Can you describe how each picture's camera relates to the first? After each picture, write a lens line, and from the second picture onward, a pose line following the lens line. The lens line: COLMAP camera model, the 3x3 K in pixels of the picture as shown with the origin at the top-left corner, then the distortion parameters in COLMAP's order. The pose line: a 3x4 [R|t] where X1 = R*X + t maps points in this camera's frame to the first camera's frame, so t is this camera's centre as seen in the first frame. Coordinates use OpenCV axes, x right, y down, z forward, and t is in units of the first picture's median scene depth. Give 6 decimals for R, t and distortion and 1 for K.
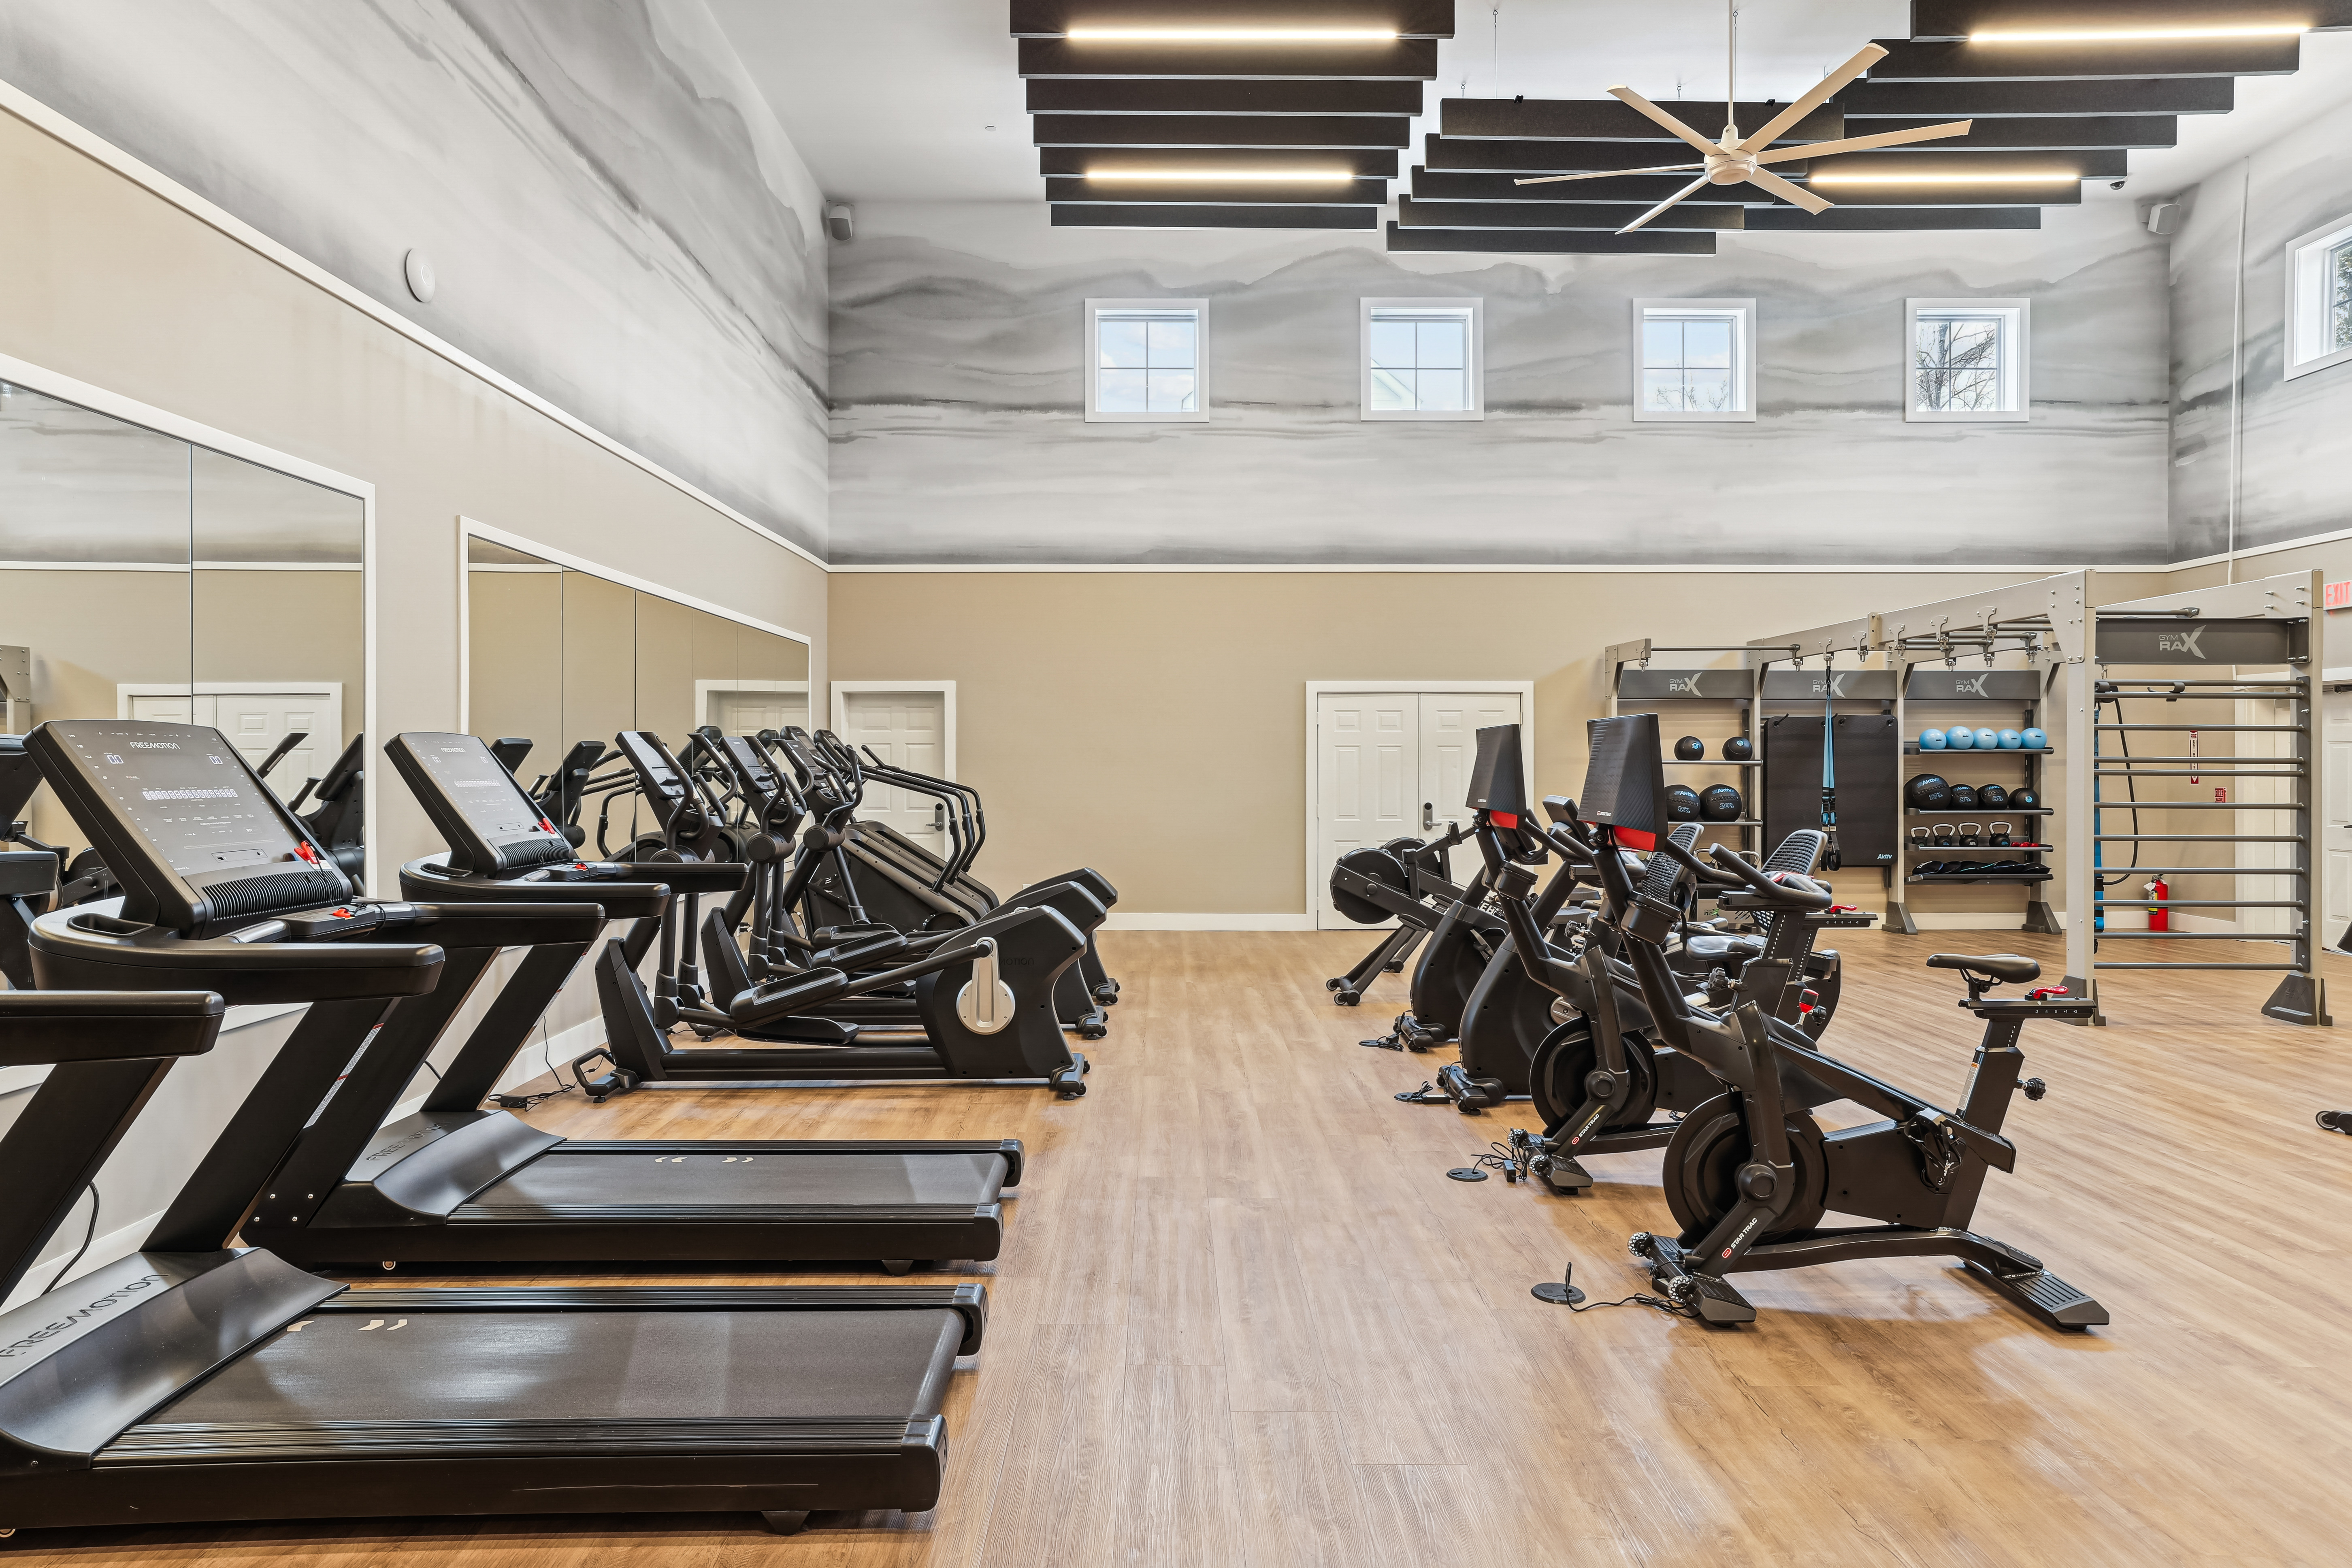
lens RADIAL K [[1399.7, 0, 1176.0], [0, 1399.7, 784.0], [0, 0, 1]] dist [0.001076, 0.031056]
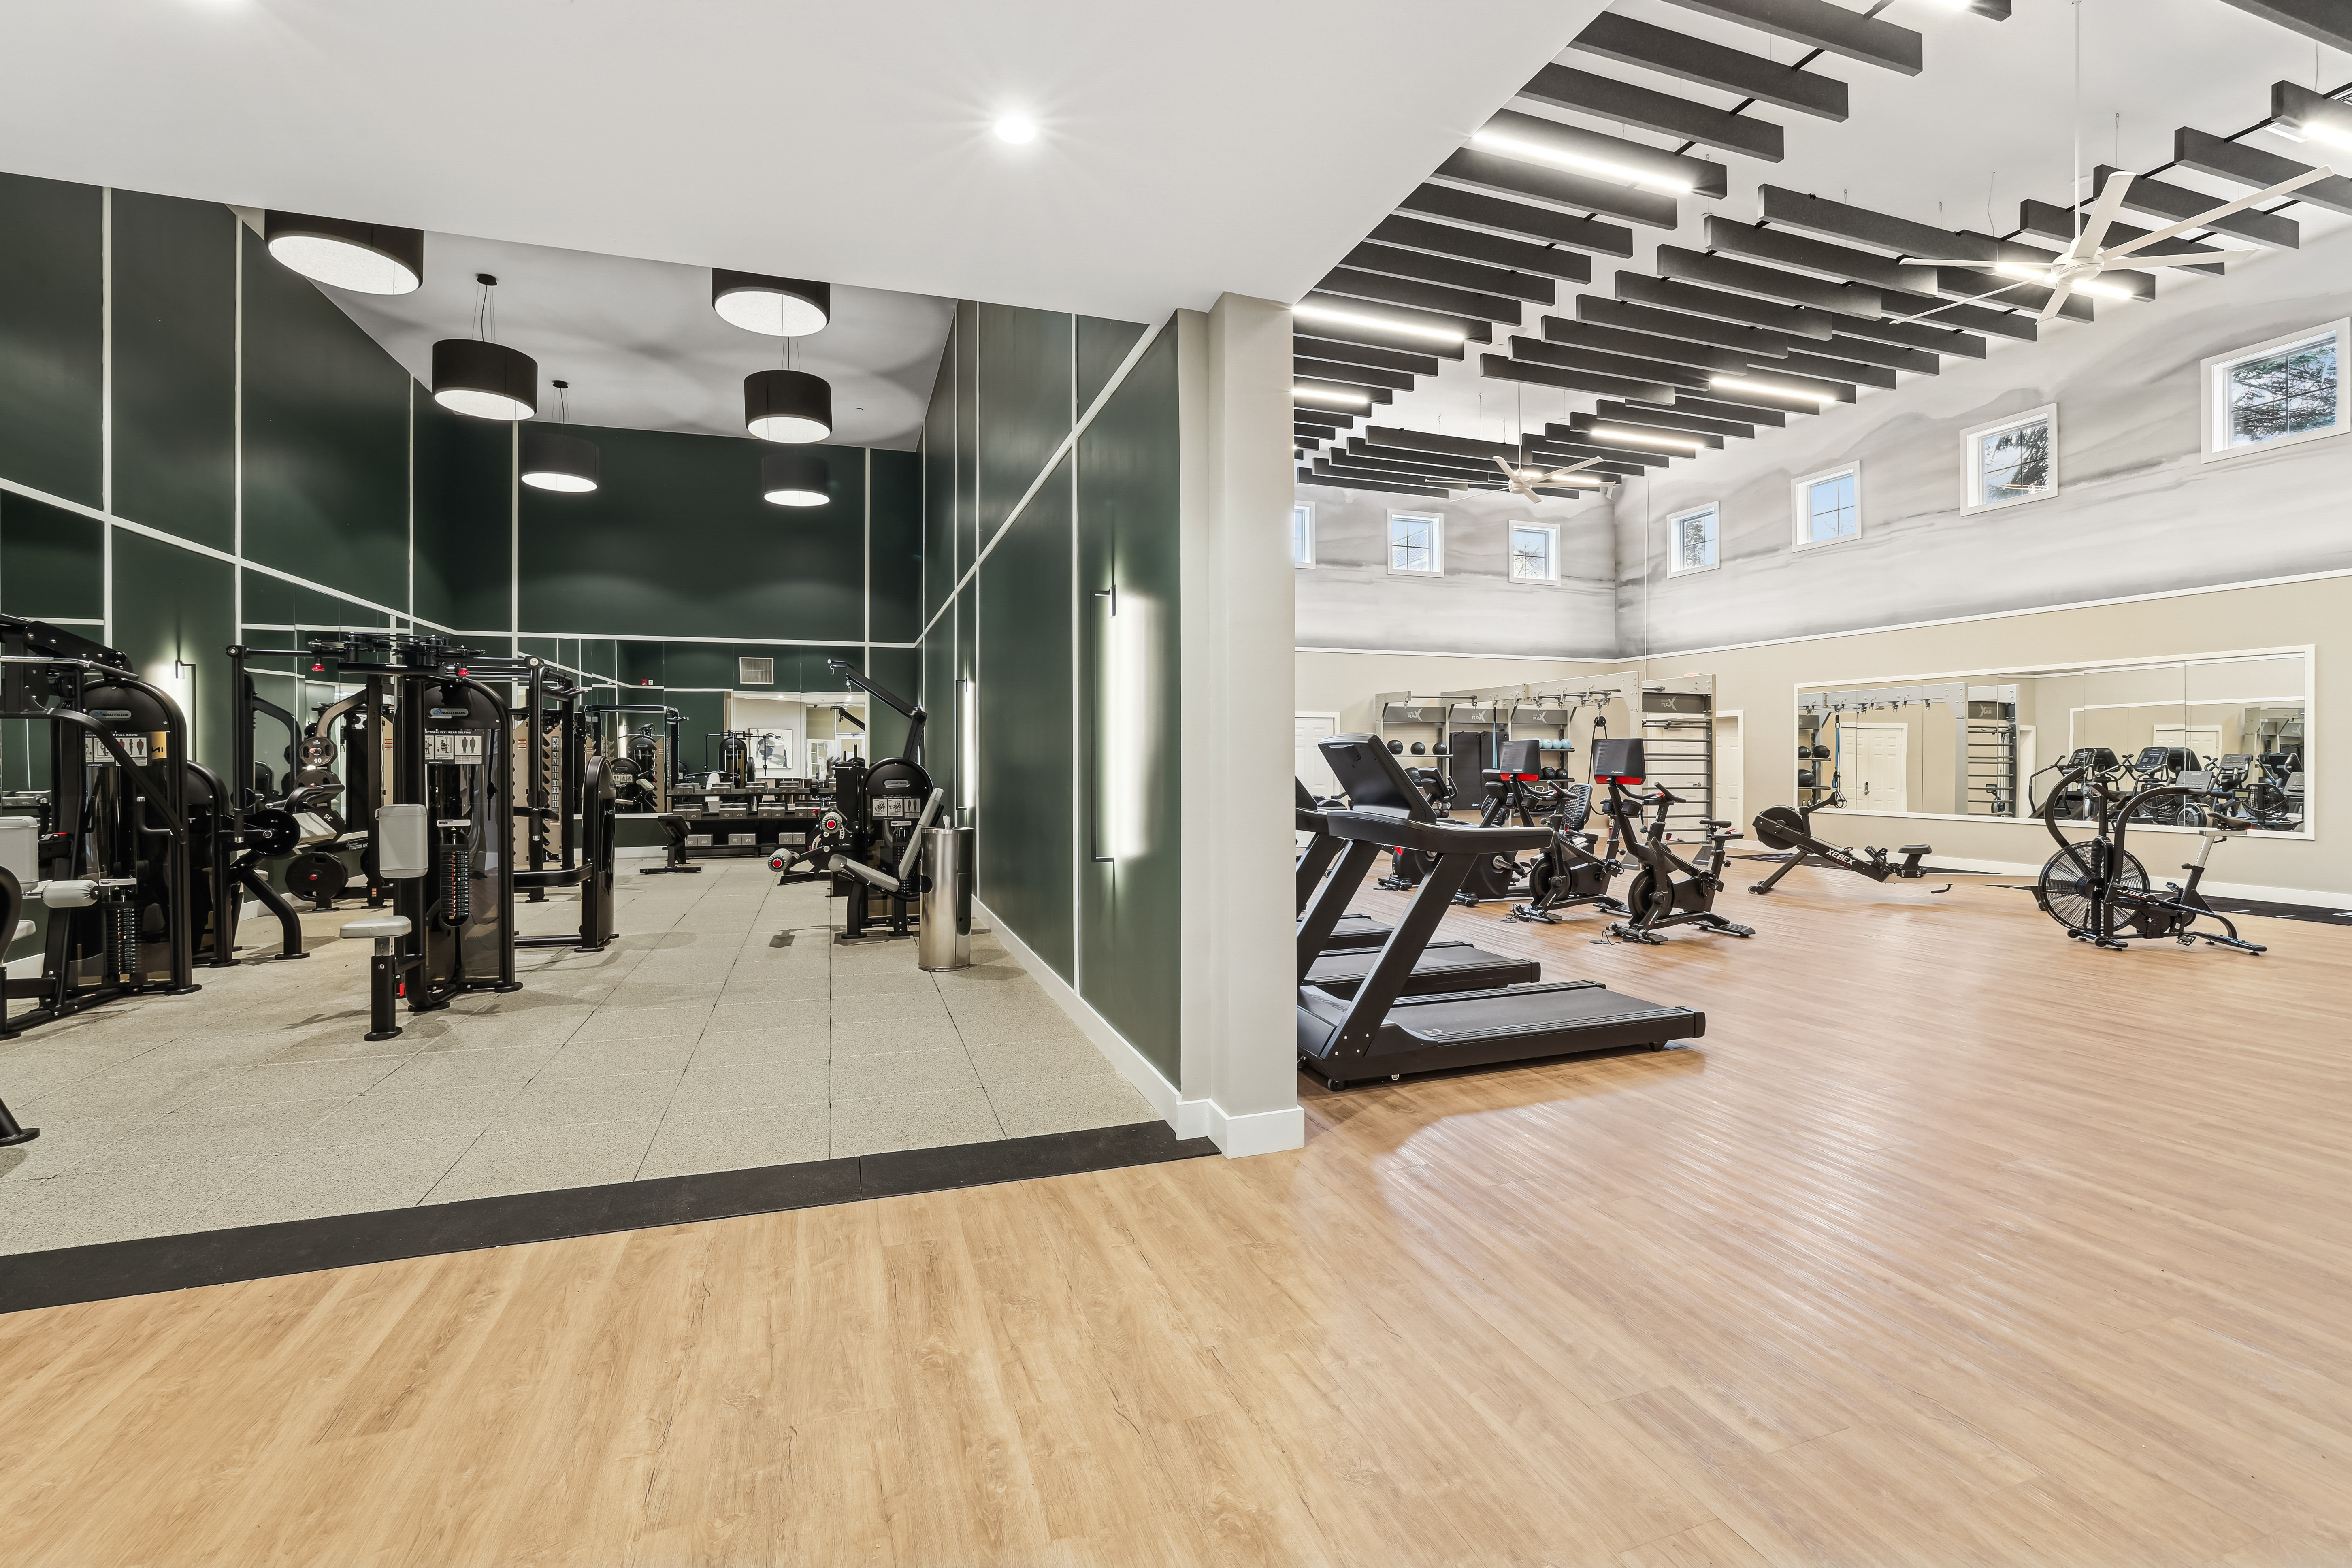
lens RADIAL K [[1016.7, 0, 1176.0], [0, 1016.7, 784.0], [0, 0, 1]] dist [-0.020482, 0.000394]
pose [[0.952744, -0.007771, 0.303674, -0.362007], [0.004806, 0.999933, 0.010509, 0.006702], [-0.303735, -0.008553, 0.952718, -0.213126]]
